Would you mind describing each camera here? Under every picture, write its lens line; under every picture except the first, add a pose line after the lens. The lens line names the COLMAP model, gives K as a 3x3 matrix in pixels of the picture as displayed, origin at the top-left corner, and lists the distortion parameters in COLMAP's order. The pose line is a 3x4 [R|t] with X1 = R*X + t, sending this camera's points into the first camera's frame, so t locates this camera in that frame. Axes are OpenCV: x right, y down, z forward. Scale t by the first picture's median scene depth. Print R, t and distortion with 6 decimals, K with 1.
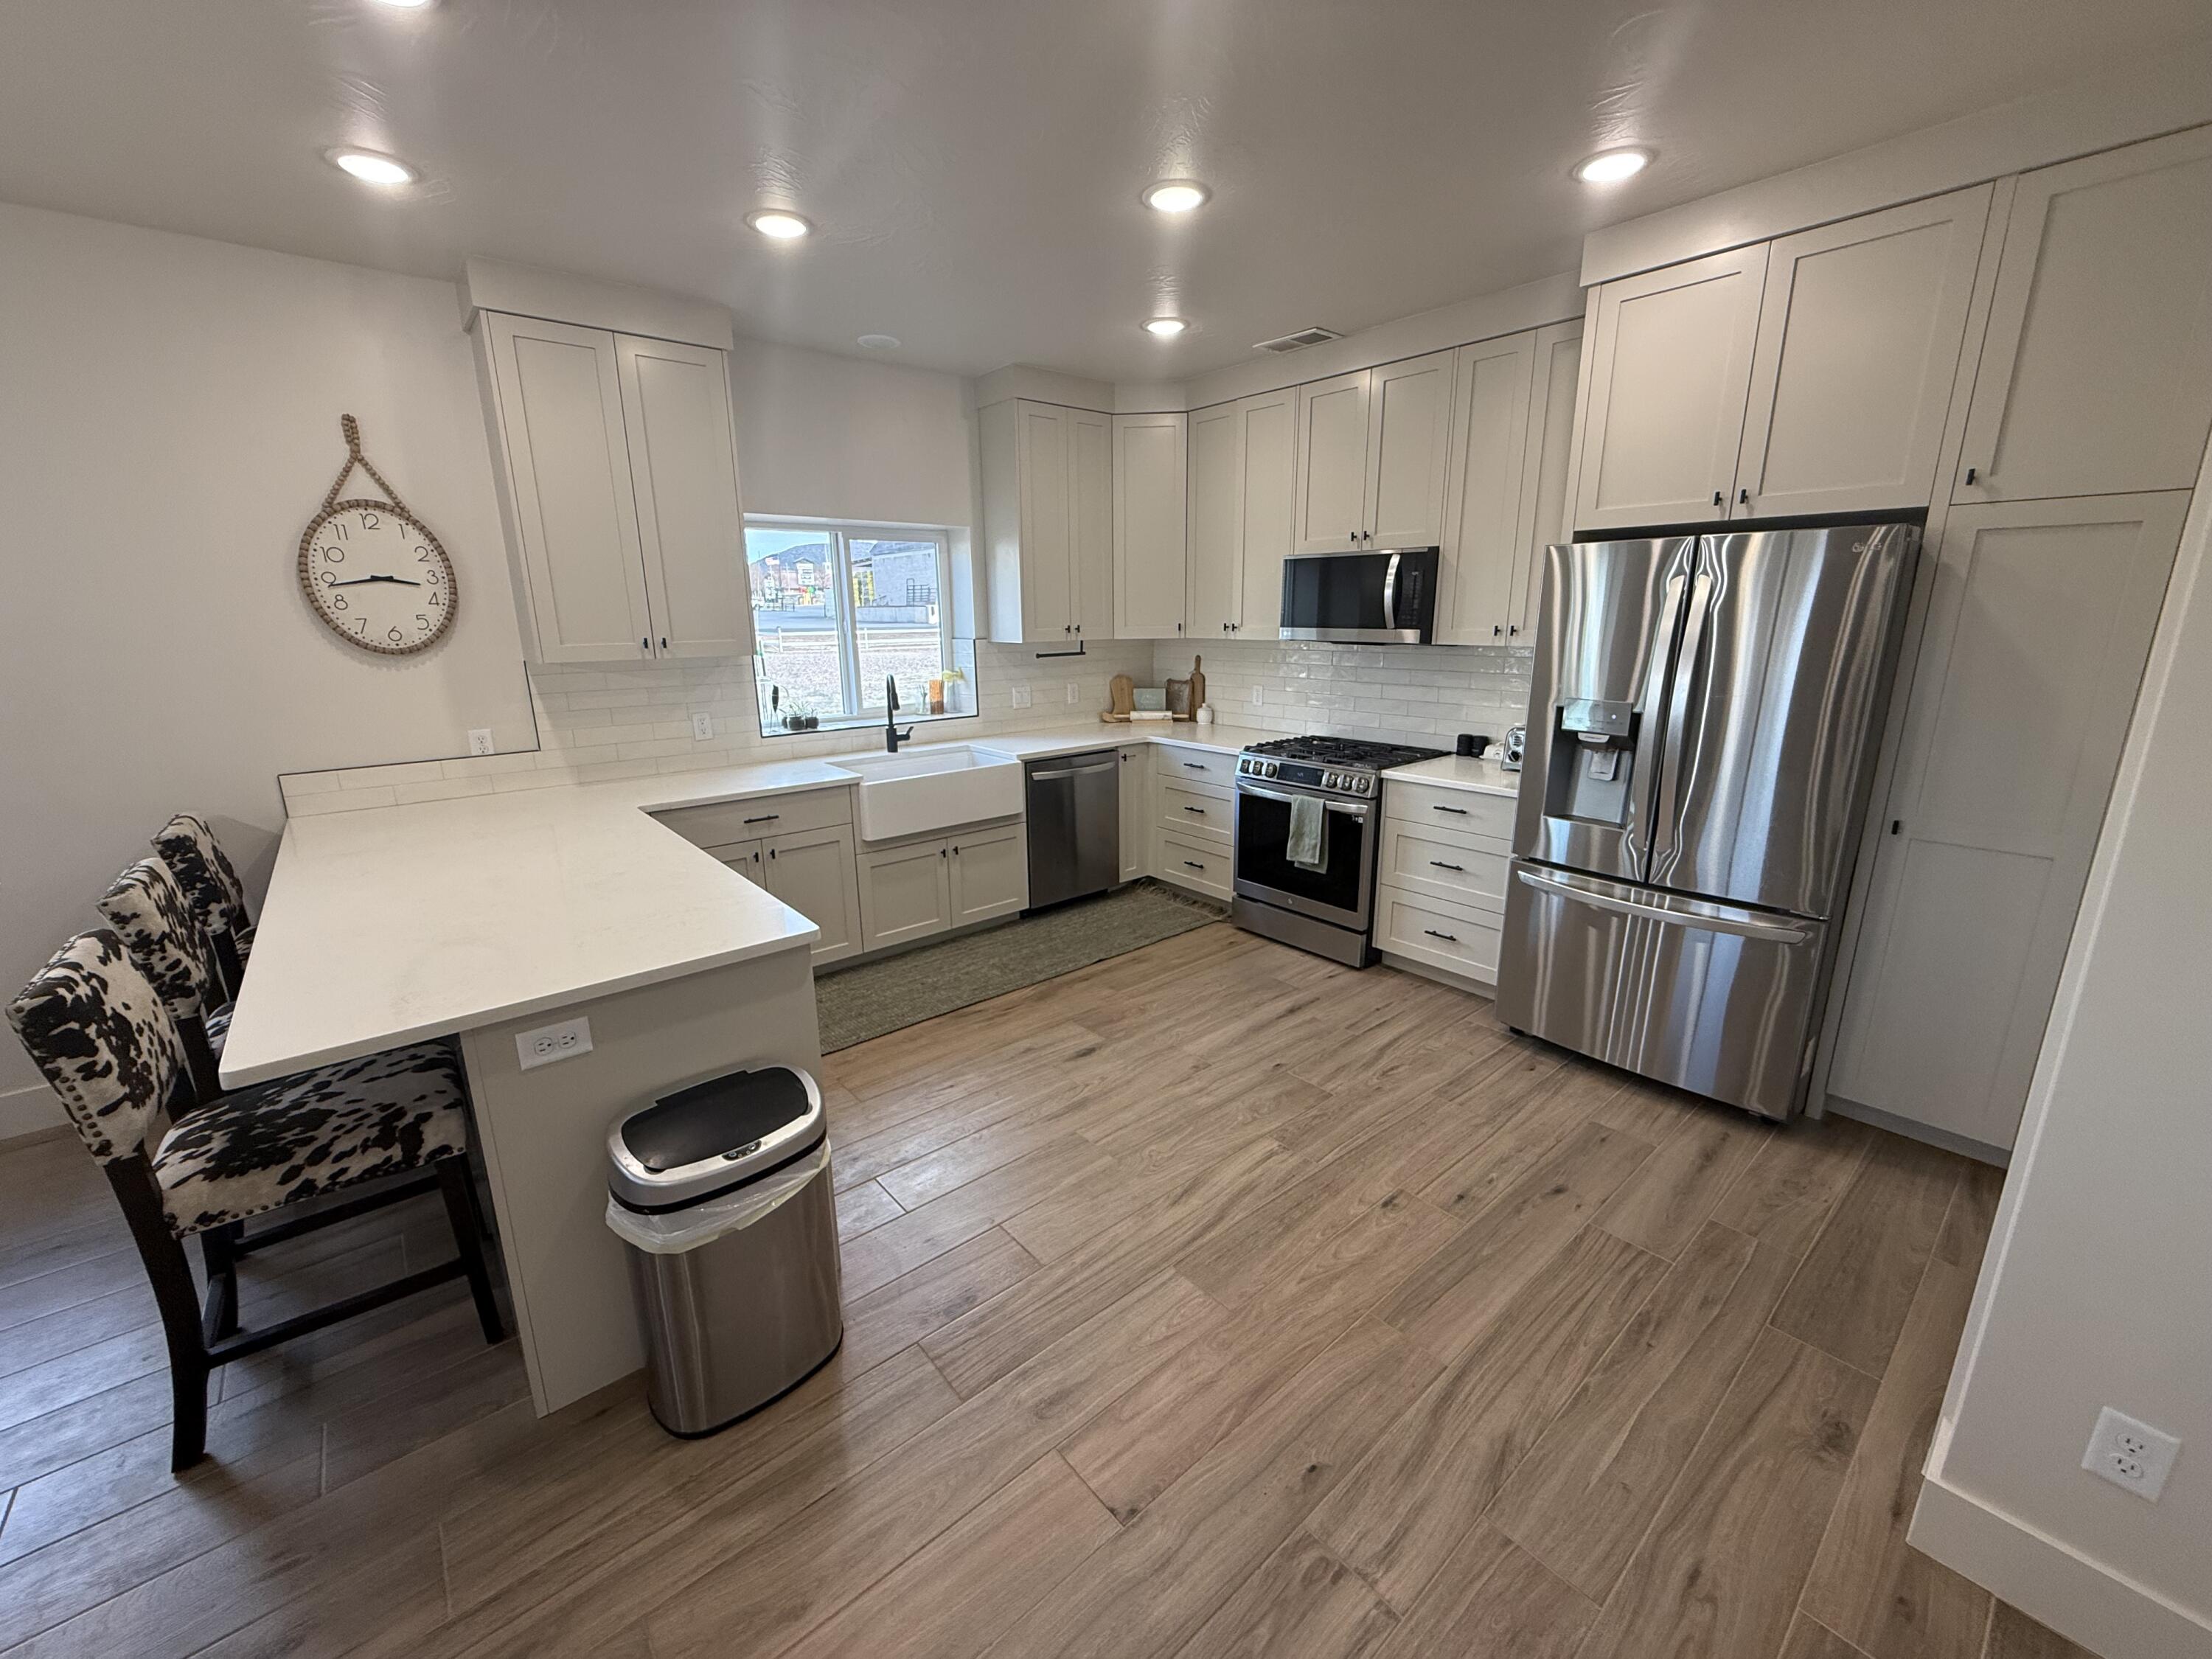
lens RADIAL K [[878.6, 0, 1101.3], [0, 878.6, 827.5], [0, 0, 1]] dist [-0.000444, 0.000041]
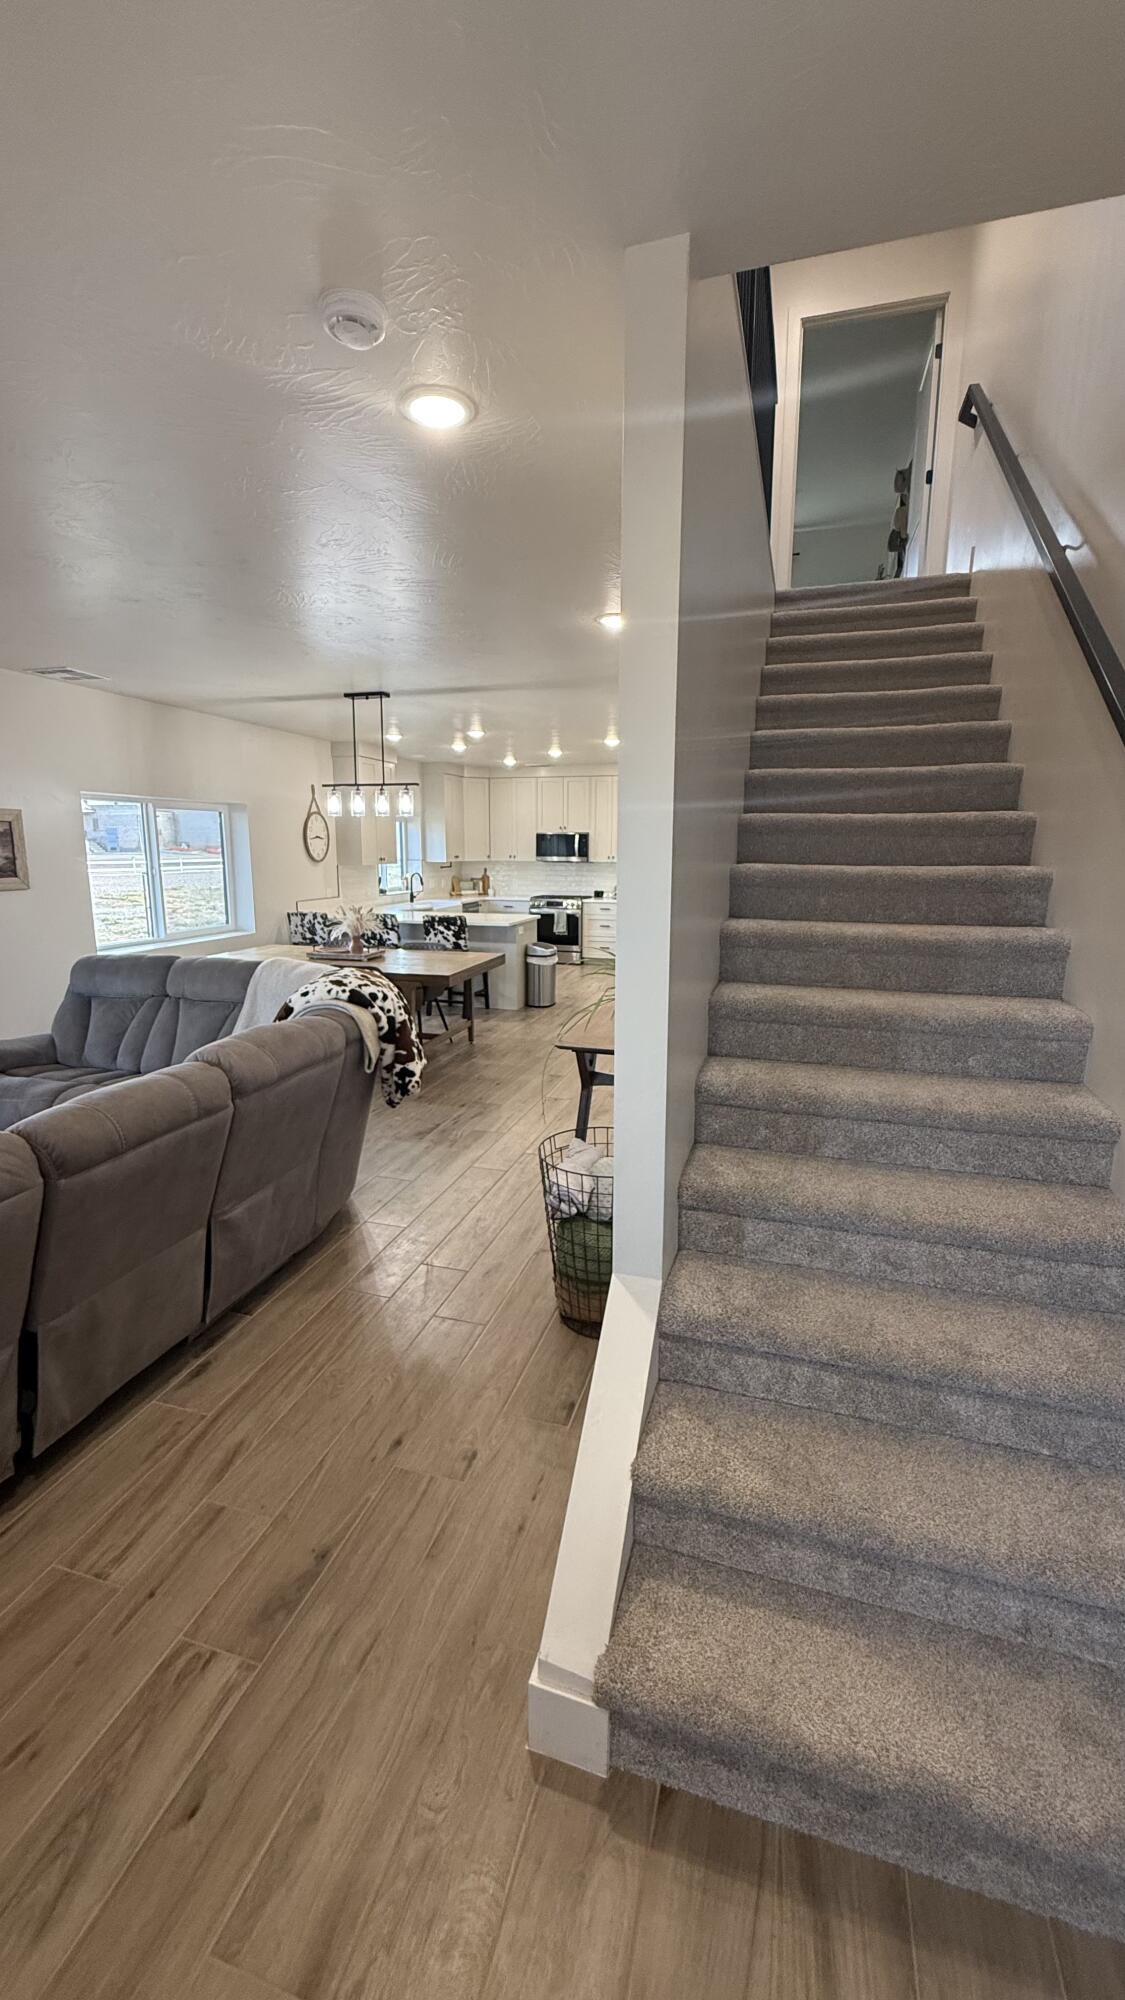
lens RADIAL K [[796.9, 0, 563.1], [0, 796.9, 995.0], [0, 0, 1]] dist [-0.002263, 0.000825]
pose [[0.835146, -0.085840, 0.543288, -2.145984], [0.119821, 0.992418, -0.027386, 0.557382], [-0.536818, 0.087968, 0.839099, -2.196930]]
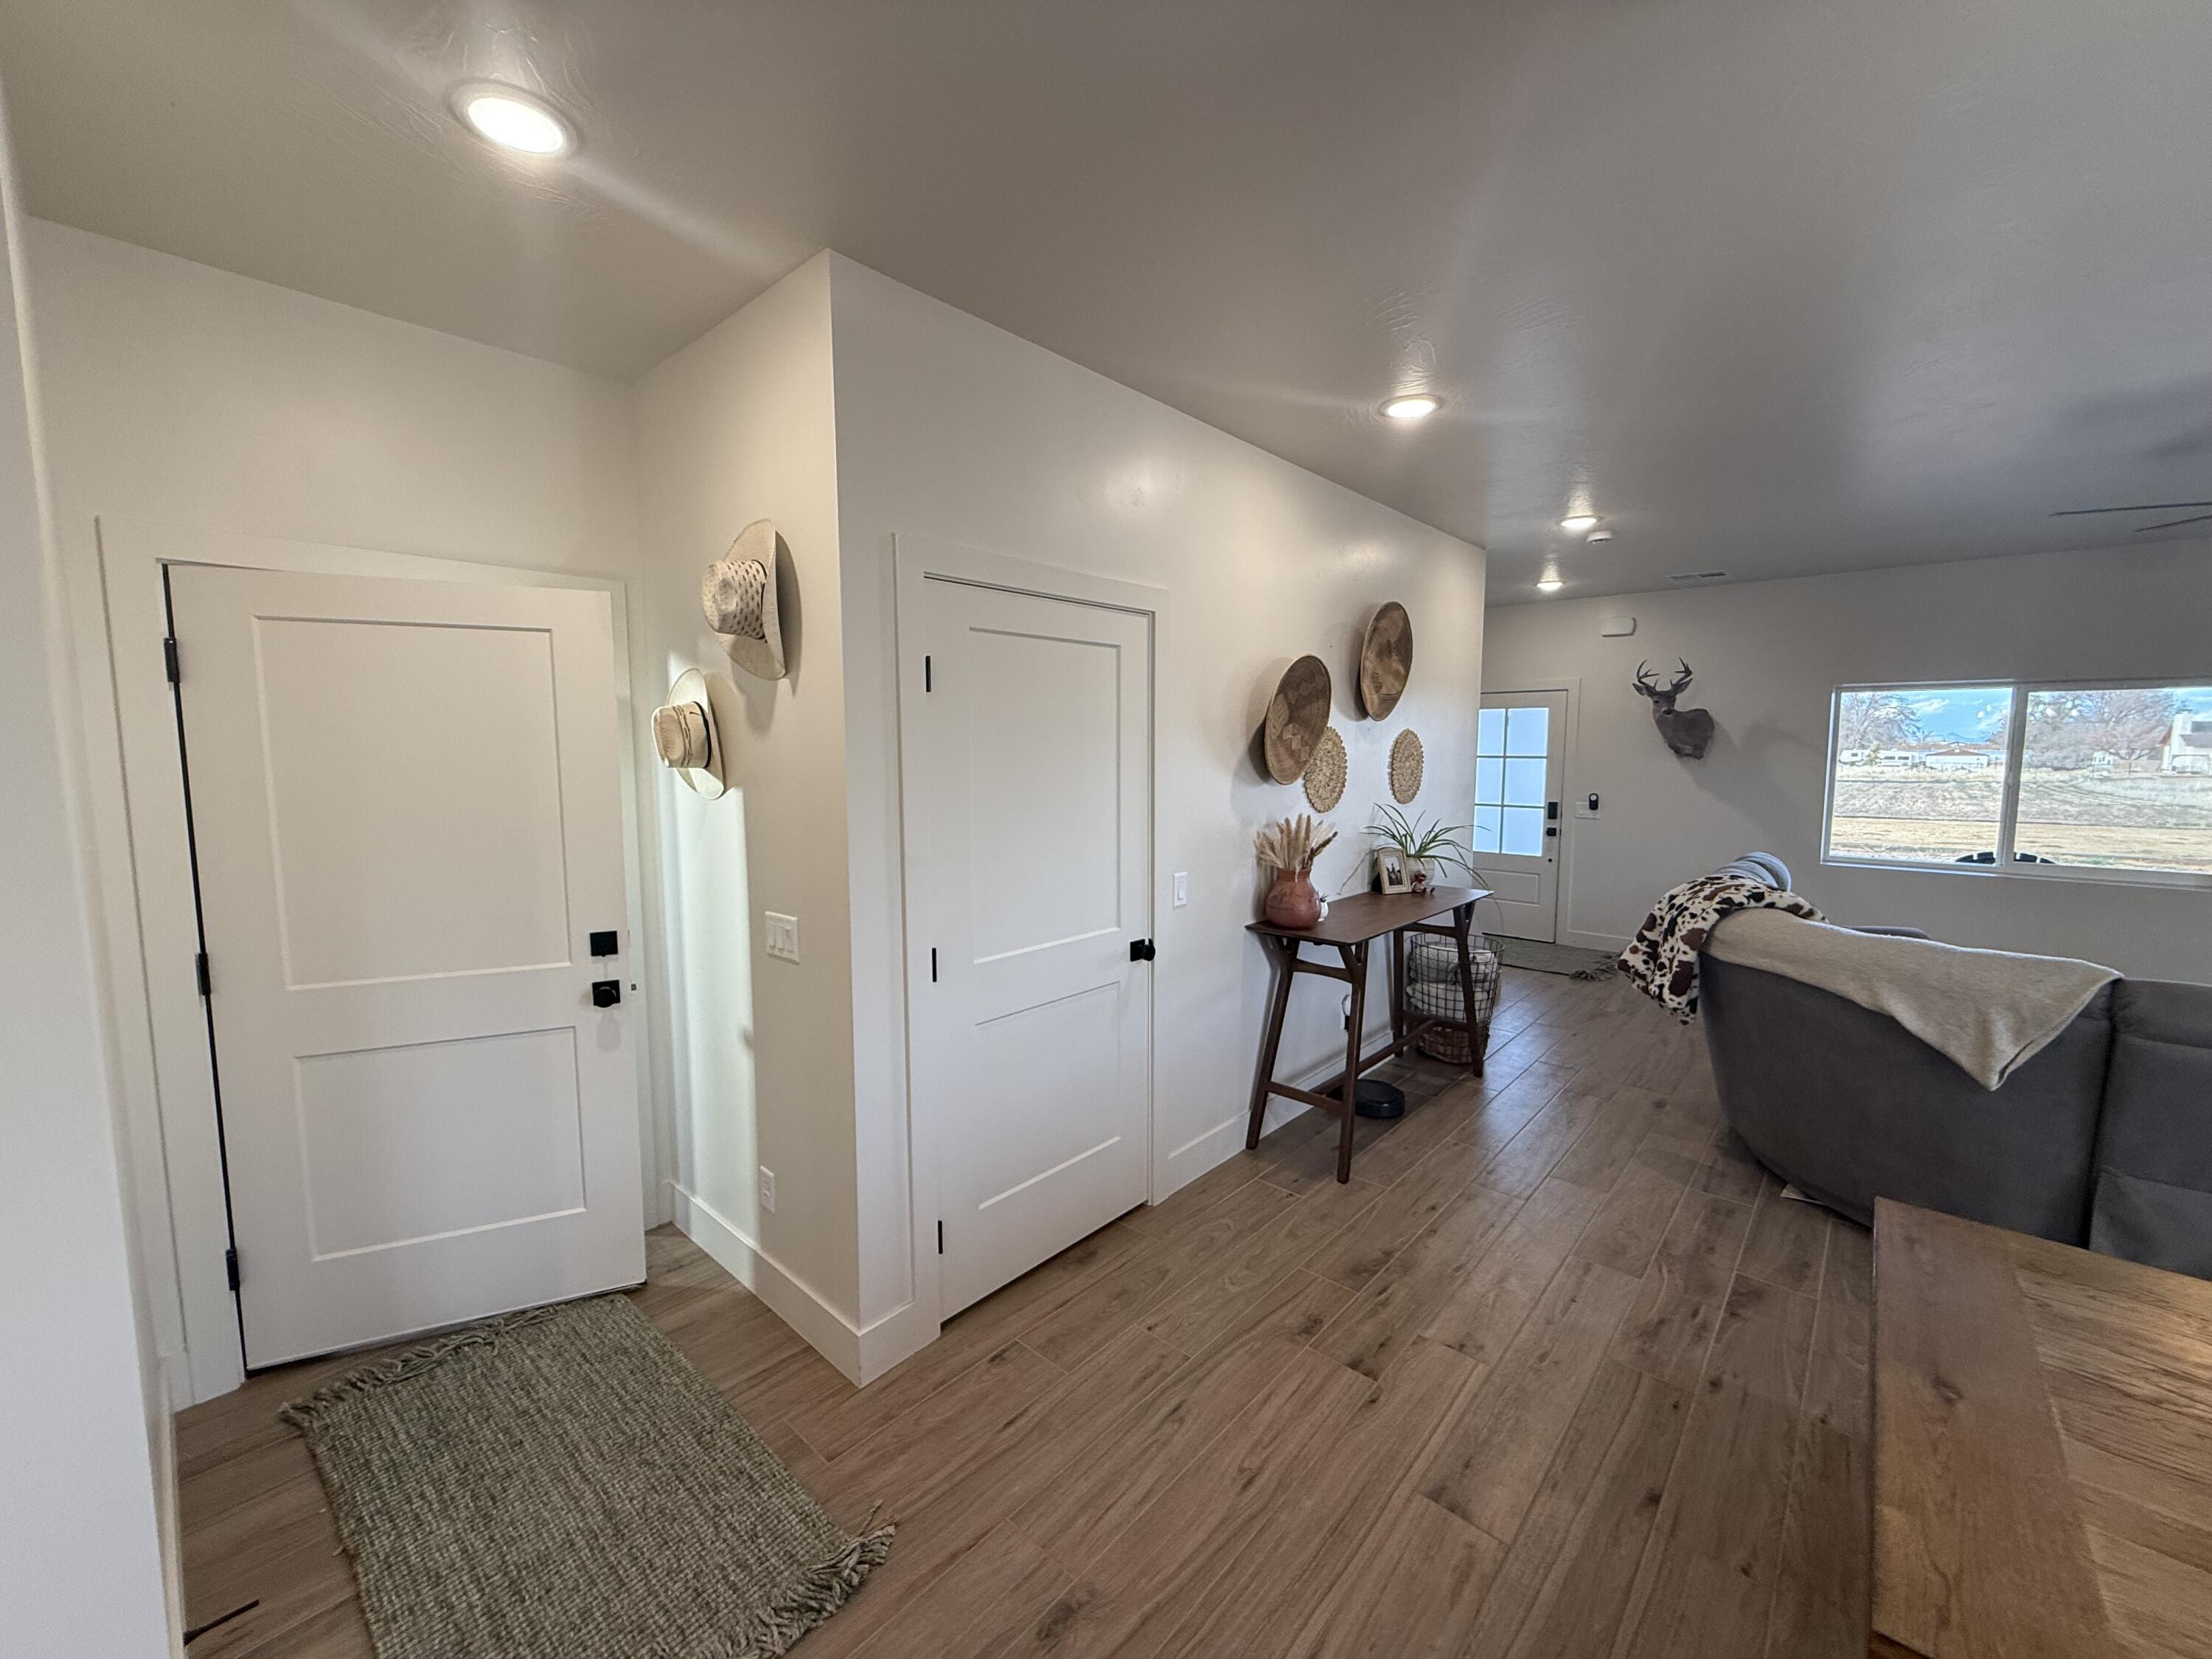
lens RADIAL K [[878.6, 0, 1101.3], [0, 878.6, 827.5], [0, 0, 1]] dist [-0.000444, 0.000041]
pose [[-0.990779, 0.024612, -0.133233, -0.474459], [-0.021532, 0.942259, 0.334191, -0.101831], [0.133765, 0.333979, -0.933041, 0.355808]]
